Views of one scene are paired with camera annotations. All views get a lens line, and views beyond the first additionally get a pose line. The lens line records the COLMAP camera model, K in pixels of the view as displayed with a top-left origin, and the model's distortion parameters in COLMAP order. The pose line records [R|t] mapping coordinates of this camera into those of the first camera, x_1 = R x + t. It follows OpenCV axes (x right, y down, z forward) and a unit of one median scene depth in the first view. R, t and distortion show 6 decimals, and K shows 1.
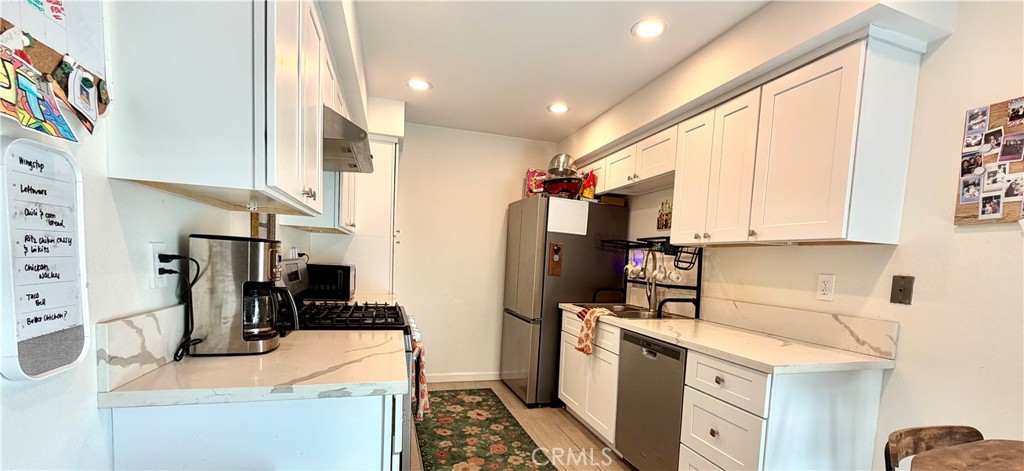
lens RADIAL K [[429.0, 0, 513.8], [0, 429.0, 295.0], [0, 0, 1]] dist [0.000215, -0.000139]
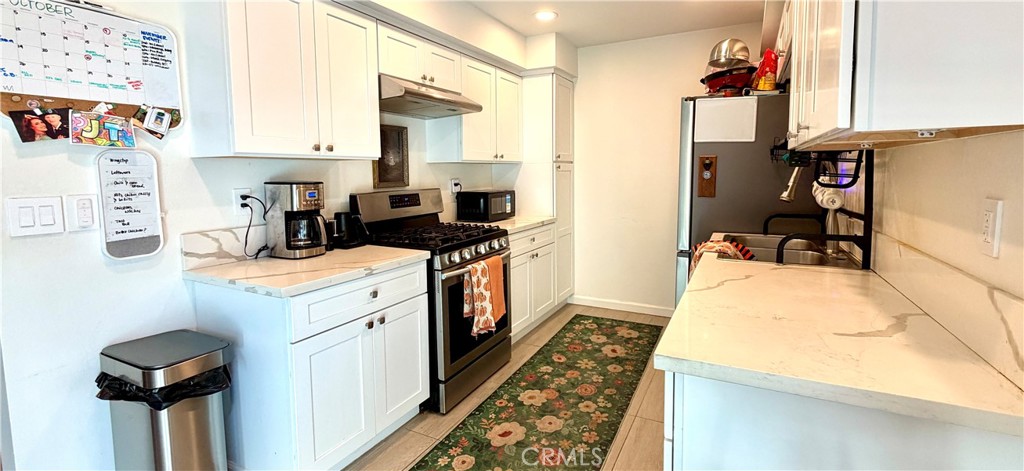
lens RADIAL K [[433.6, 0, 513.3], [0, 433.6, 205.1], [0, 0, 1]] dist [0.001460, 0.000047]
pose [[0.710602, -0.000760, -0.703593, 0.516175], [-0.011889, 0.999844, -0.013087, -0.020479], [0.703493, 0.017664, 0.710482, 0.234563]]
